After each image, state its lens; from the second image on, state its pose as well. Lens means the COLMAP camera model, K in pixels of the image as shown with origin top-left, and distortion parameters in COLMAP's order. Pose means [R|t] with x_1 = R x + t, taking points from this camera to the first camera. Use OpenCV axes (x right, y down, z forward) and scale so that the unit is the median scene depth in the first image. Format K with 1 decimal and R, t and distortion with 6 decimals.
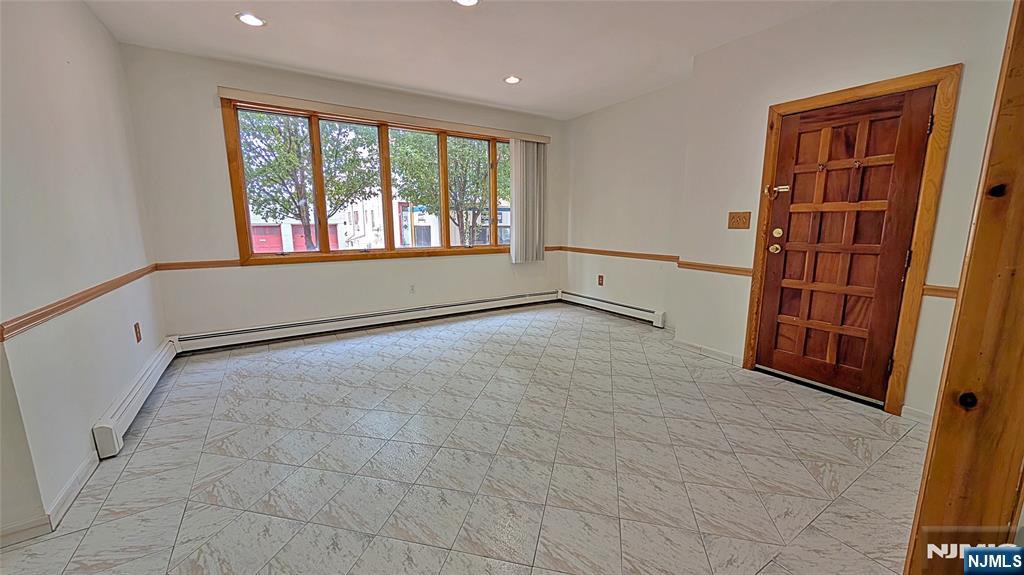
lens RADIAL K [[387.8, 0, 512.0], [0, 387.8, 287.5], [0, 0, 1]] dist [0.001226, 0.000192]
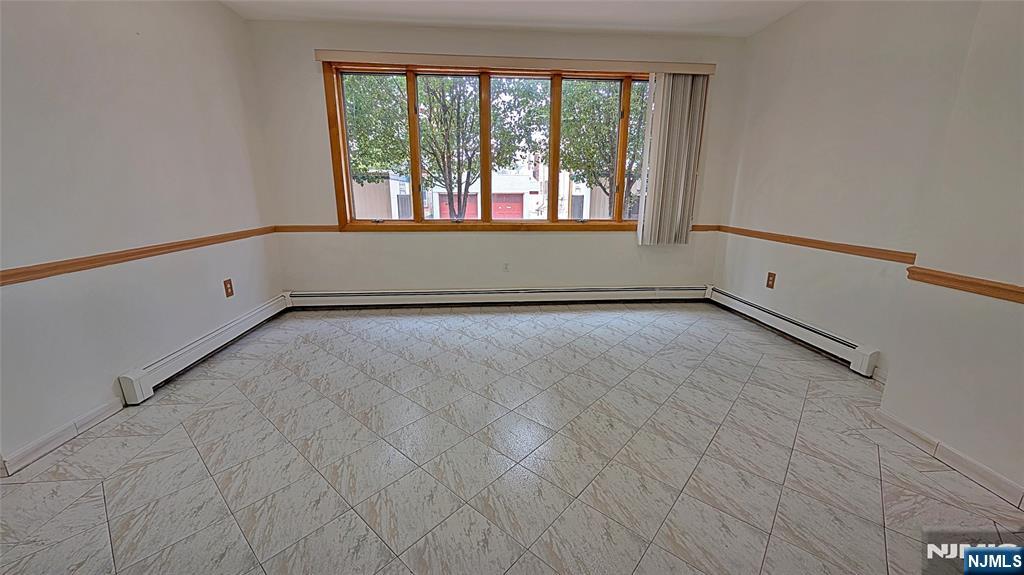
lens RADIAL K [[387.8, 0, 512.0], [0, 387.8, 287.5], [0, 0, 1]] dist [0.001226, 0.000192]
pose [[0.884097, 0.115766, -0.452736, 0.144084], [-0.082998, 0.992325, 0.091663, -0.030849], [0.459873, -0.043462, 0.886920, 0.220524]]
